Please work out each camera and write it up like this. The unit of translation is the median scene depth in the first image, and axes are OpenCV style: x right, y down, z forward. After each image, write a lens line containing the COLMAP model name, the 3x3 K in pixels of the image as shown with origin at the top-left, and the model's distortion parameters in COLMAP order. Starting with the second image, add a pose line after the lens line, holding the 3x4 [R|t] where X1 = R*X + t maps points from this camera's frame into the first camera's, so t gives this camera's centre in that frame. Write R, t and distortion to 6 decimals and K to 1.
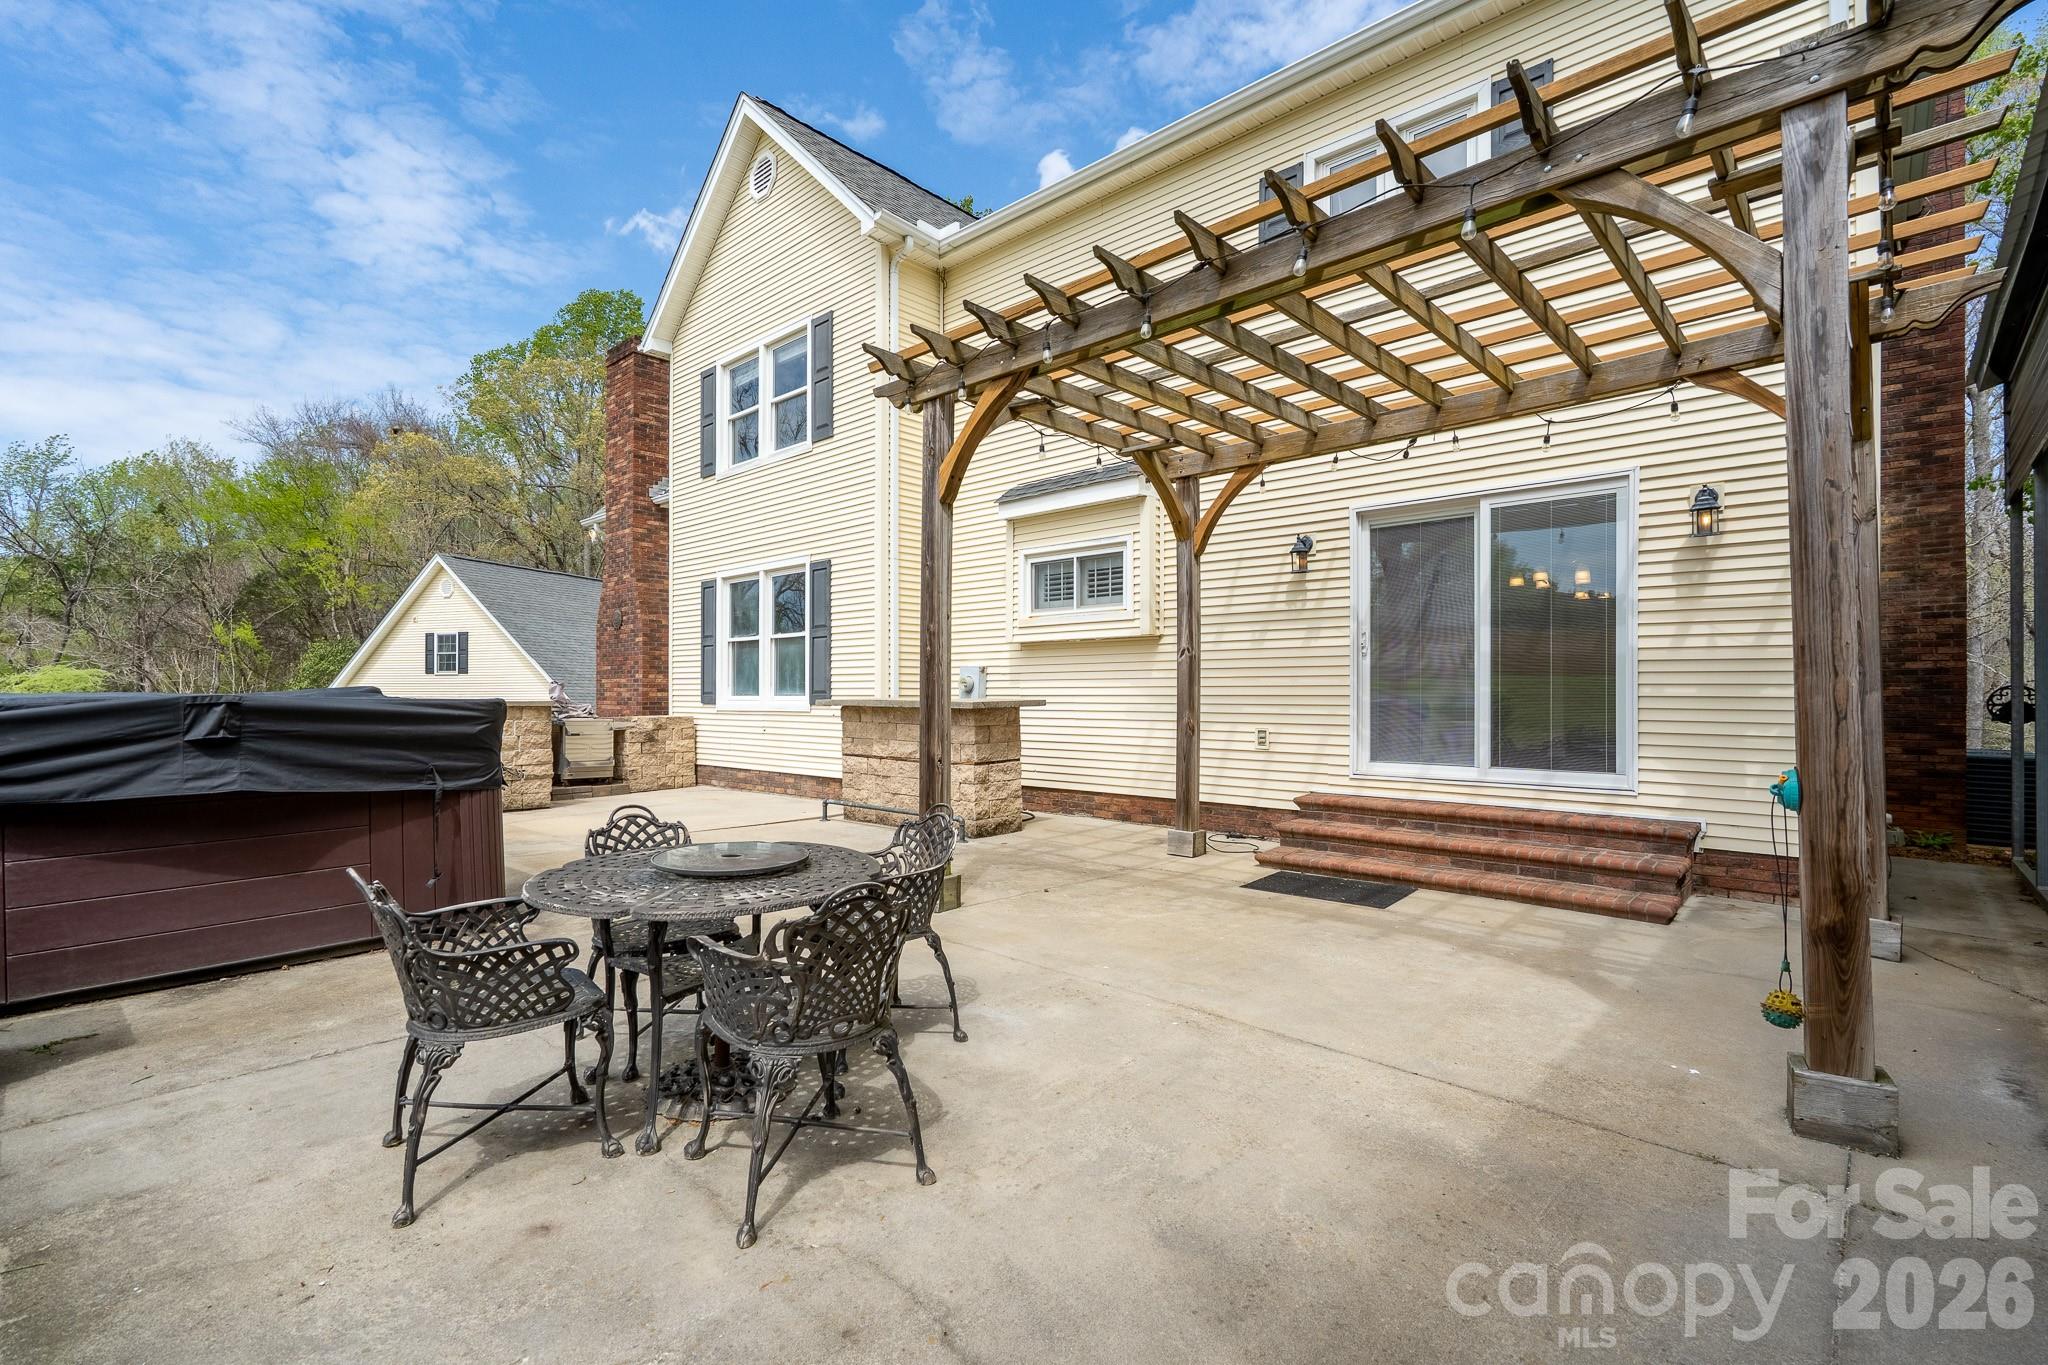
lens RADIAL K [[946.2, 0, 1019.6], [0, 946.2, 698.3], [0, 0, 1]] dist [0.000765, 0.000149]
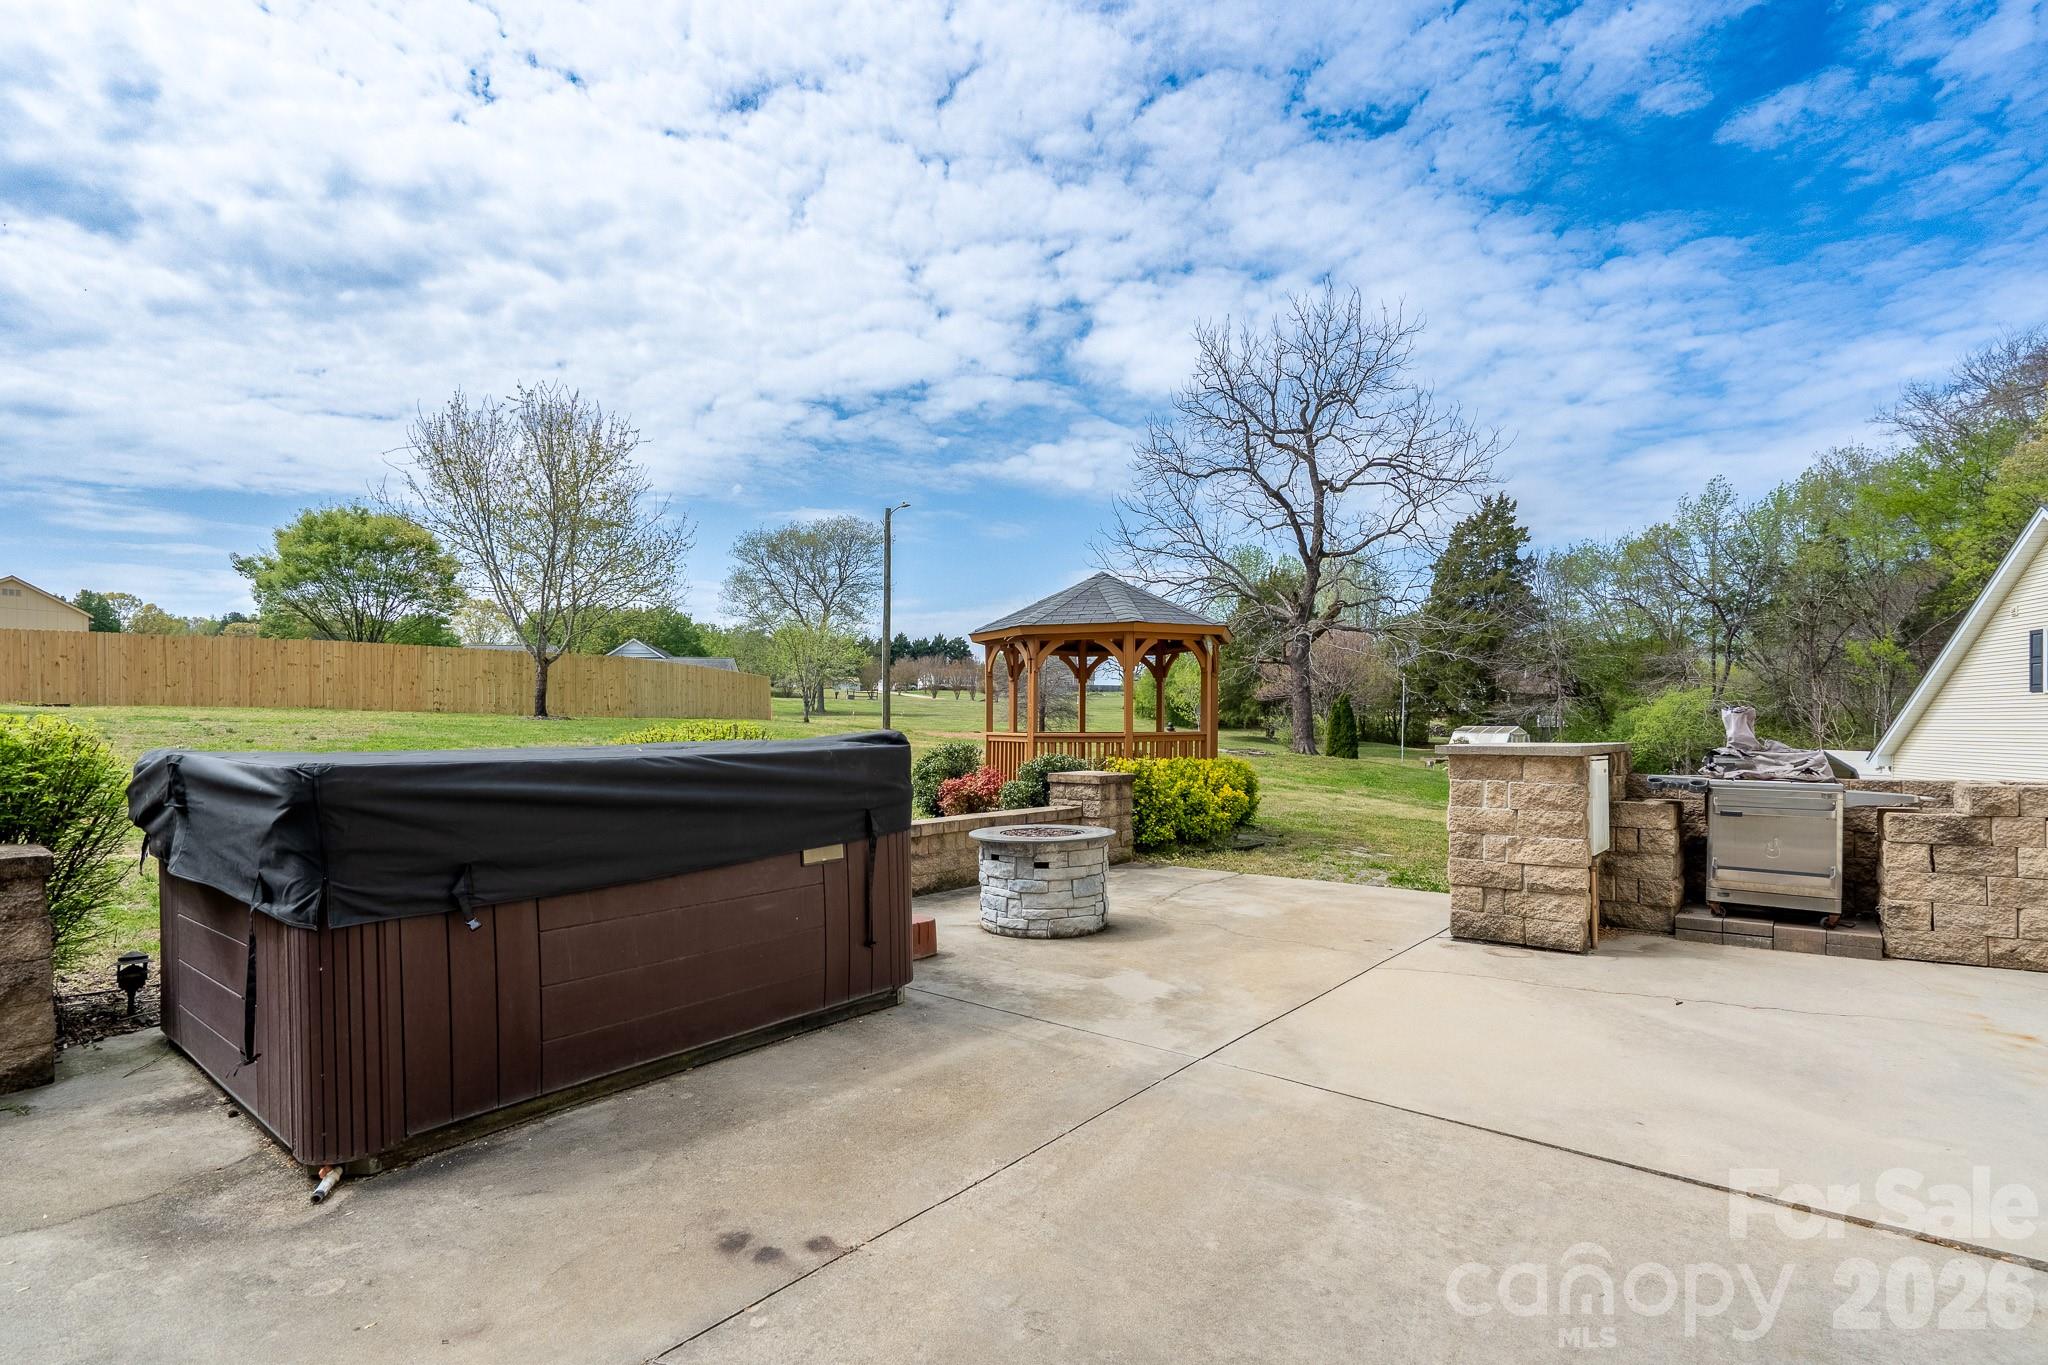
lens RADIAL K [[946.2, 0, 1019.6], [0, 946.2, 698.3], [0, 0, 1]] dist [0.000765, 0.000149]
pose [[0.044382, -0.033475, -0.998454, 0.005187], [0.005626, 0.999431, -0.033257, -0.003404], [0.998999, -0.004142, 0.044545, 0.260616]]
